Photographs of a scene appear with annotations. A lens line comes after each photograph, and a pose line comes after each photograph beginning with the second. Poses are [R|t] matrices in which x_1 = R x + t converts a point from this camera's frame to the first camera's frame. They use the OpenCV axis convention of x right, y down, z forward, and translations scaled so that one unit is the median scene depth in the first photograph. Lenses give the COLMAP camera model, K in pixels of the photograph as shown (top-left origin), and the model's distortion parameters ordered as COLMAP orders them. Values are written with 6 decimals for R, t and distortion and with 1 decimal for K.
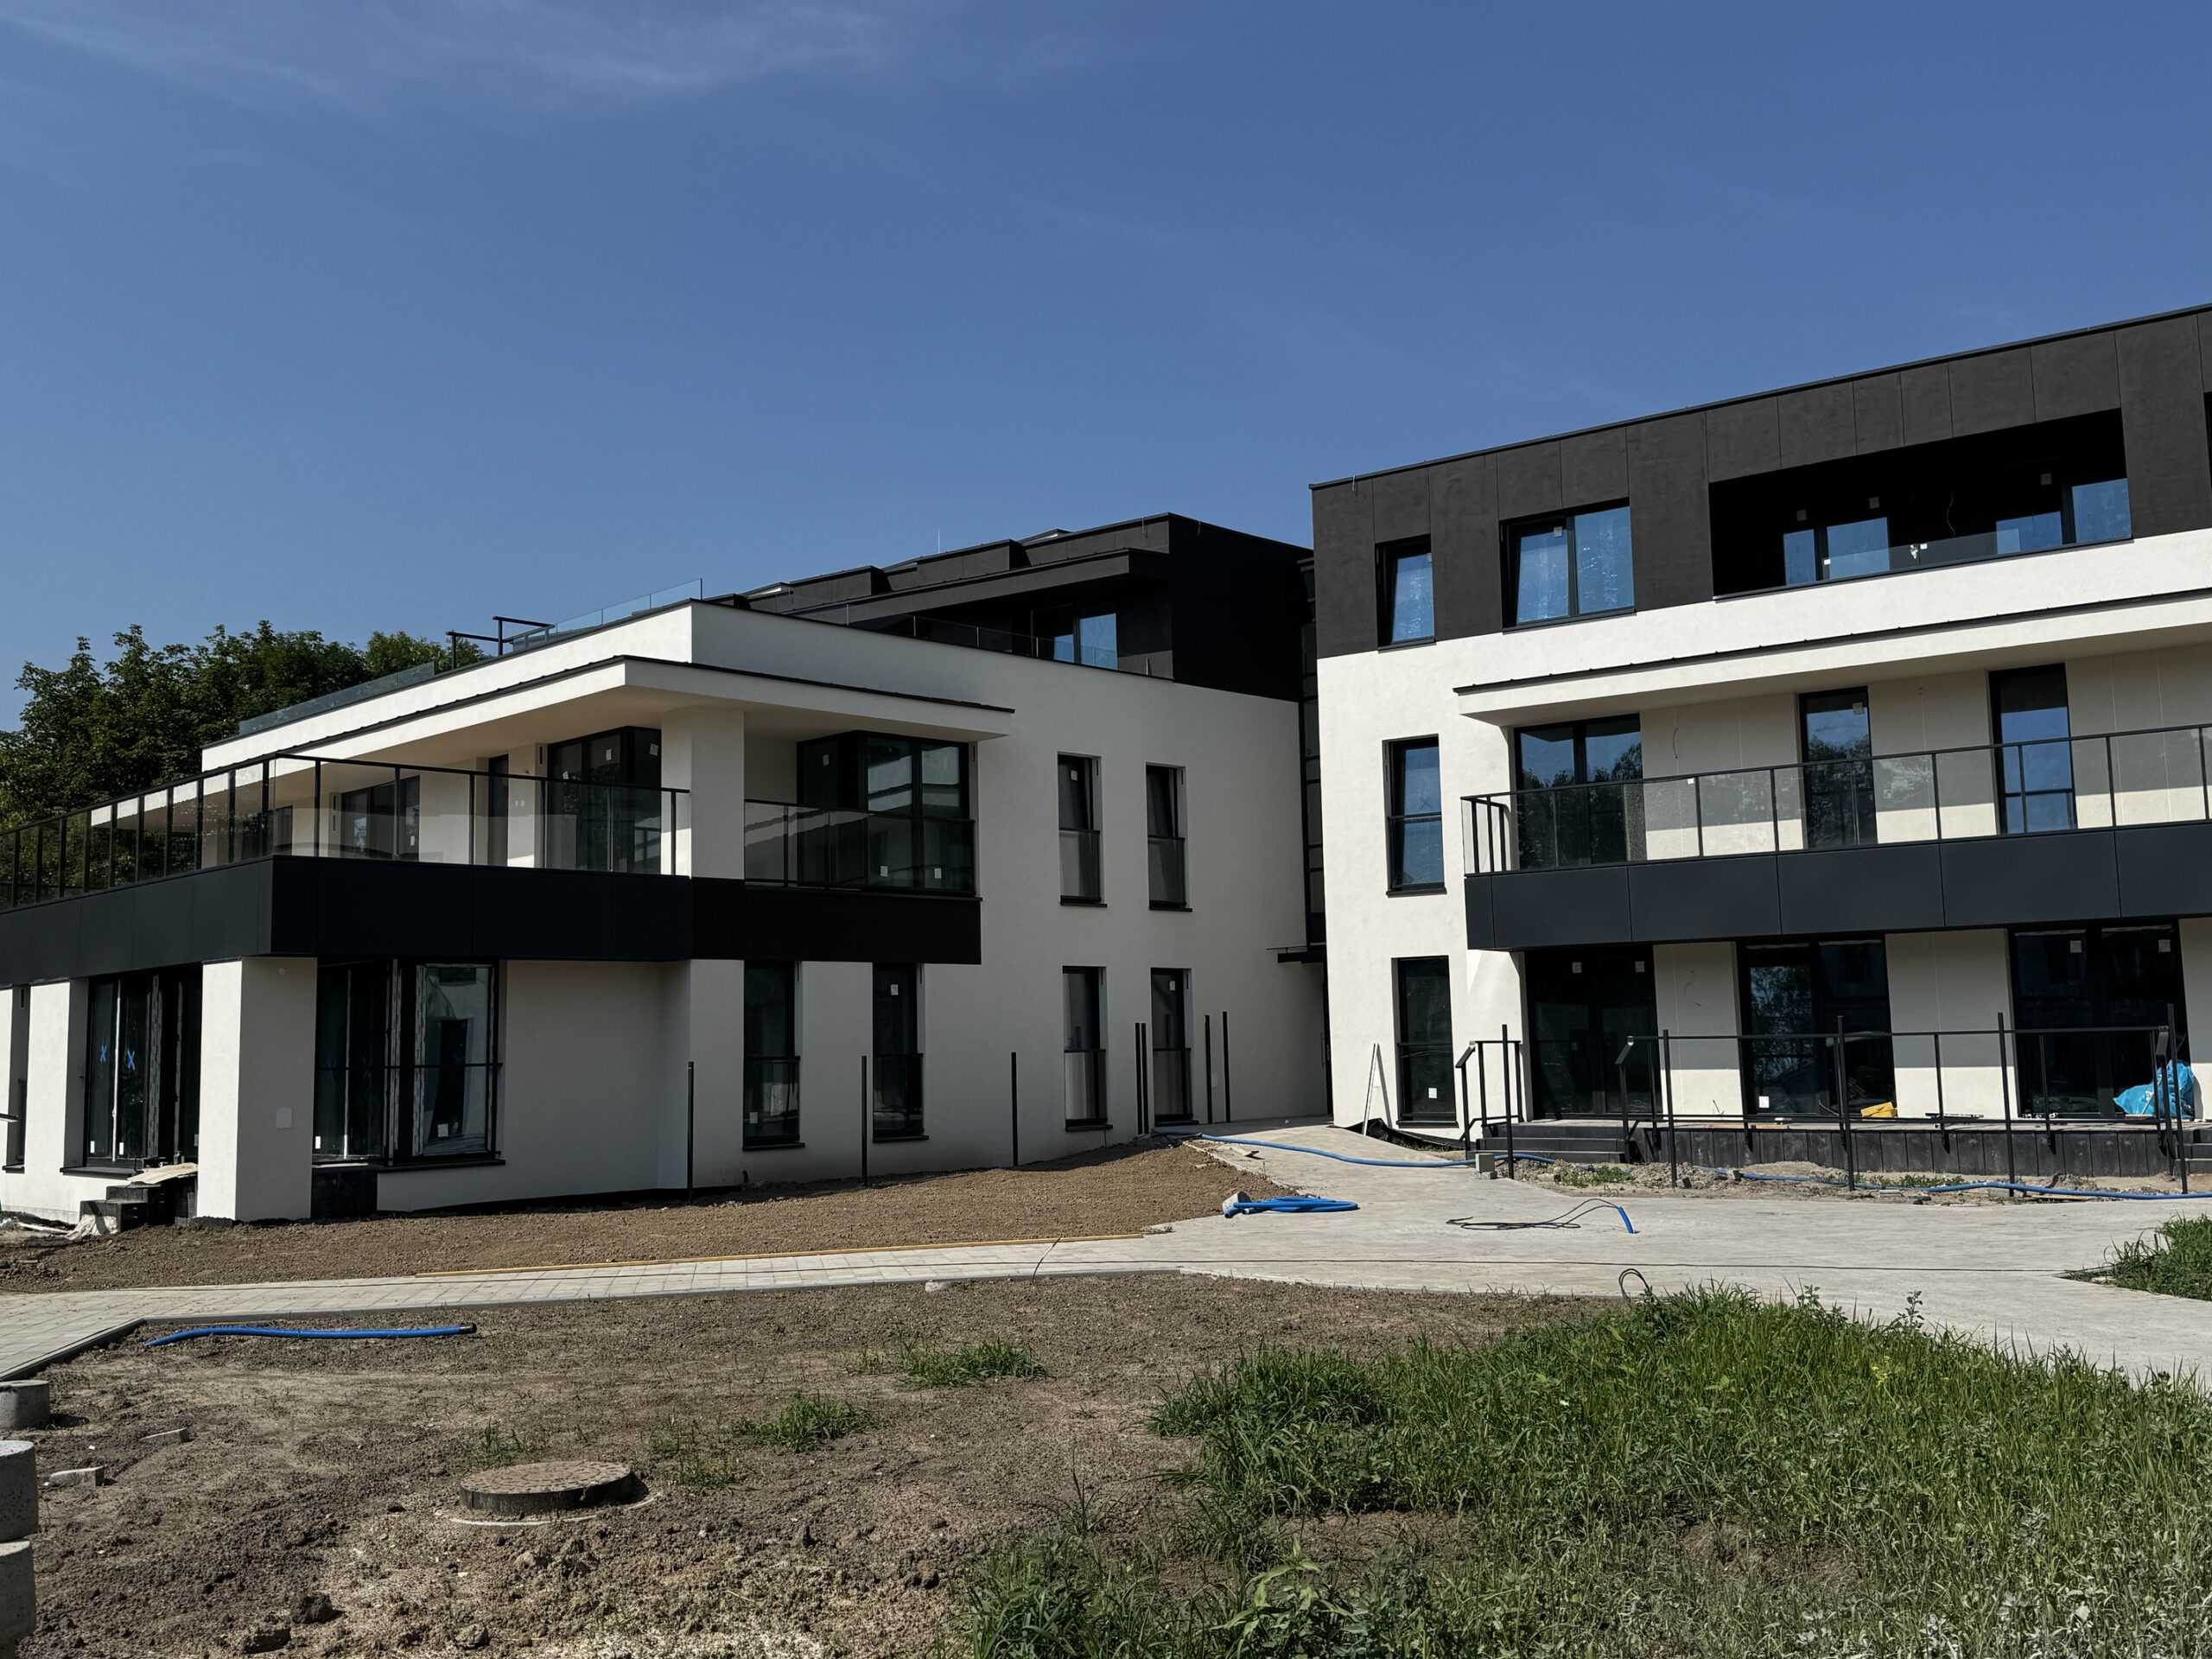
lens RADIAL K [[2006.5, 0, 1106.0], [0, 2006.5, 829.5], [0, 0, 1]] dist [0.028156, -0.018079]
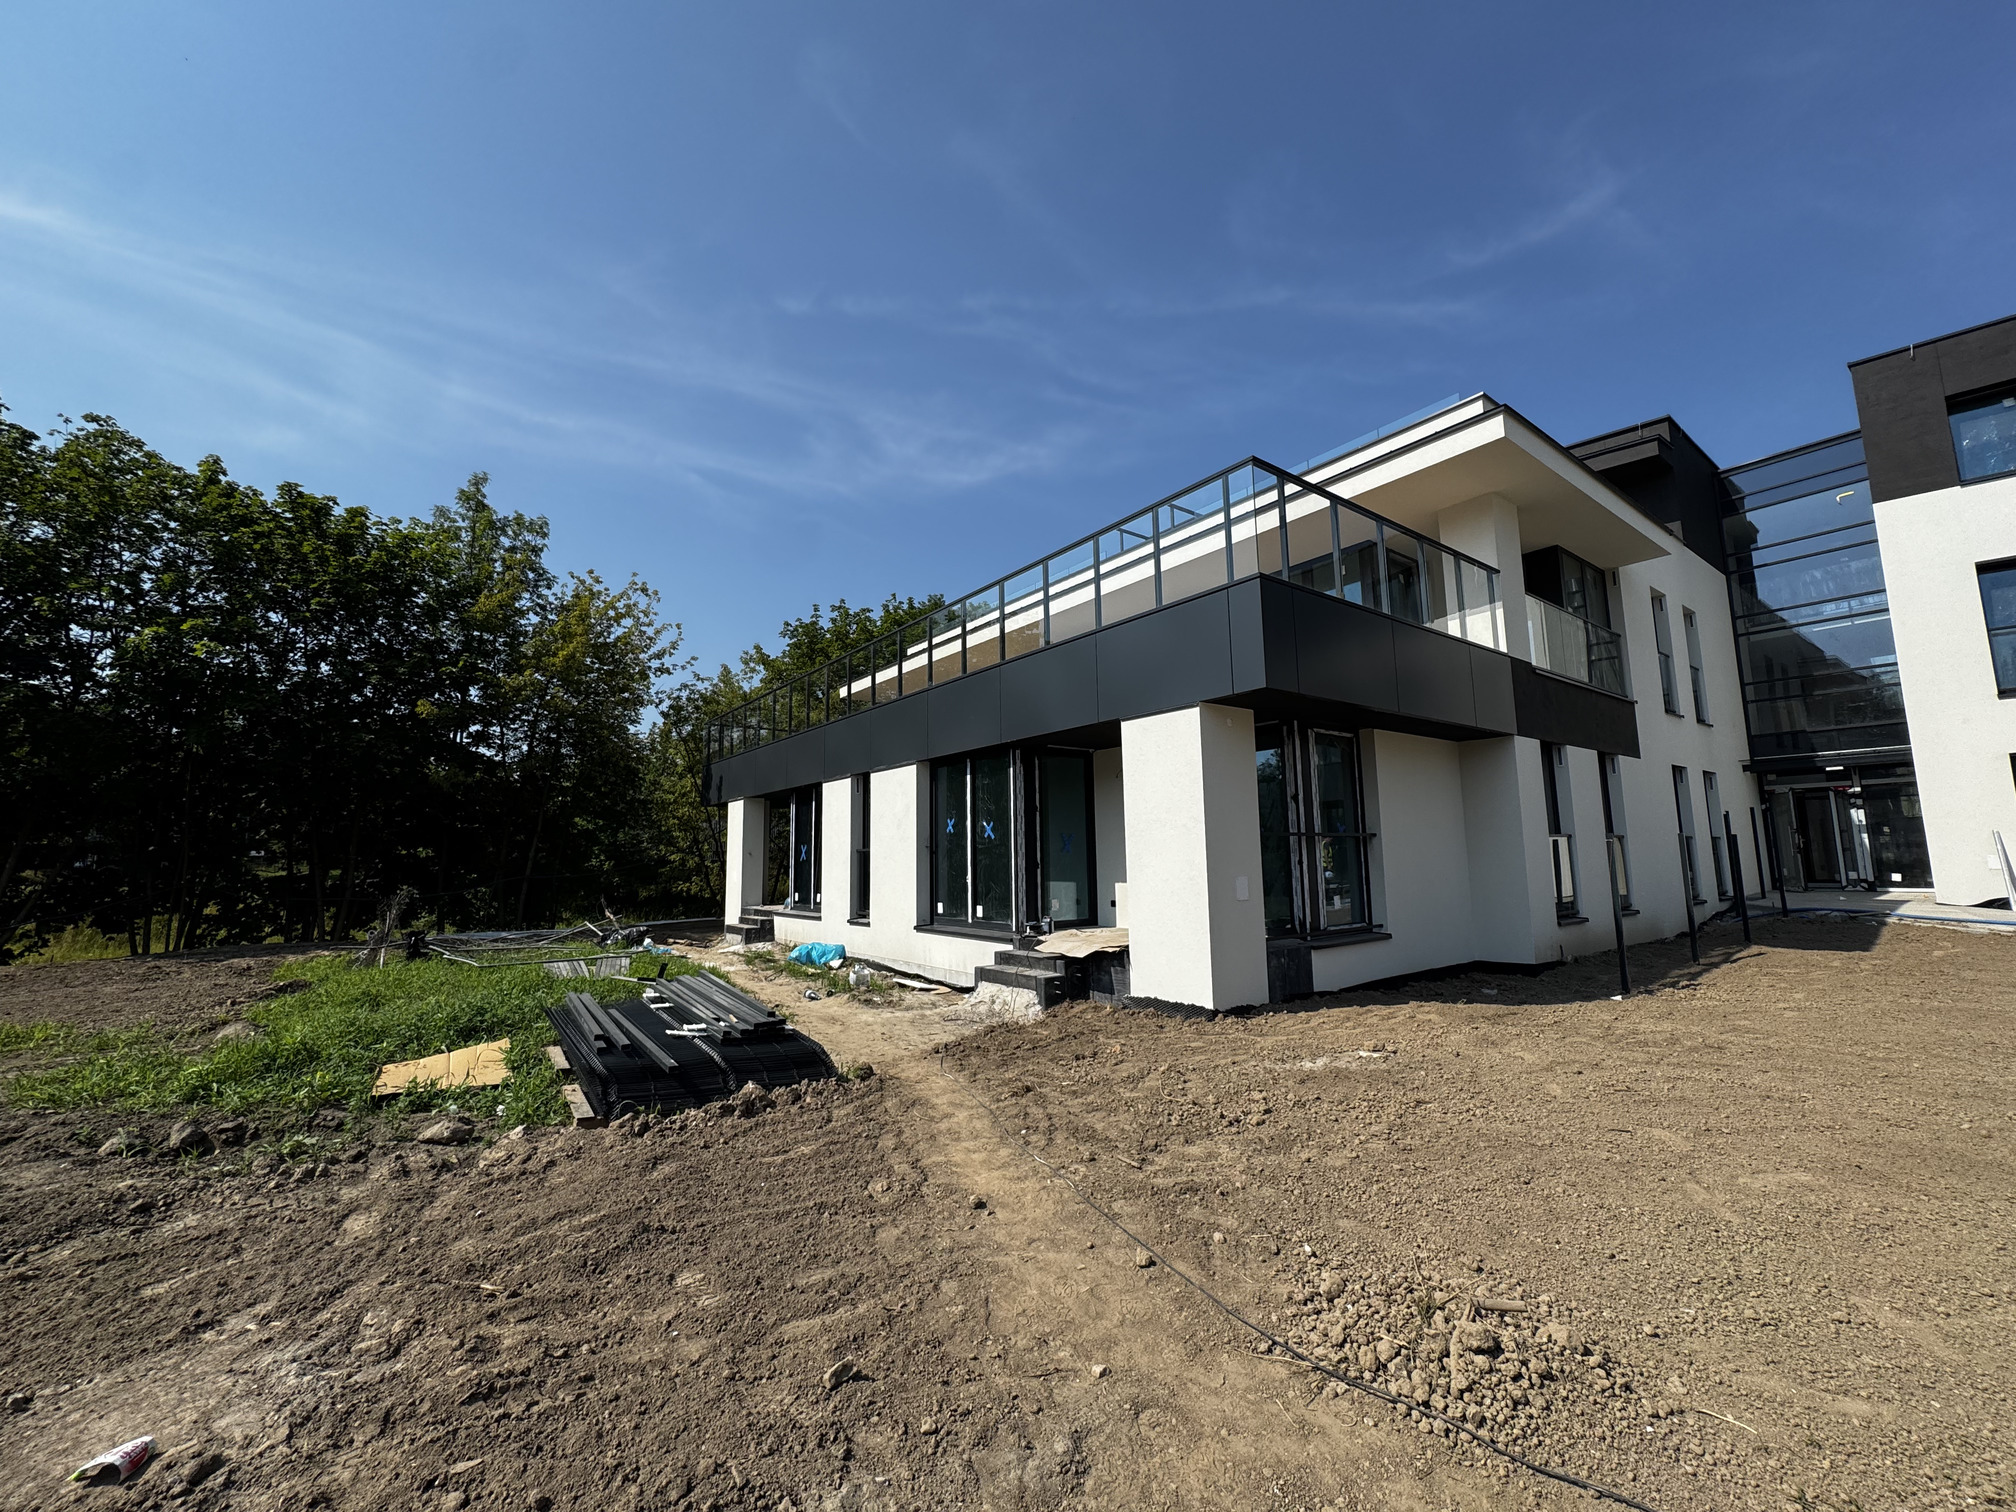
lens RADIAL K [[824.5, 0, 1008.0], [0, 824.5, 756.0], [0, 0, 1]] dist [0.000585, 0.000357]
pose [[0.987010, -0.010450, -0.160321, -0.366018], [0.008753, 0.999898, -0.011284, 0.072742], [0.160423, 0.009734, 0.987000, 0.515130]]
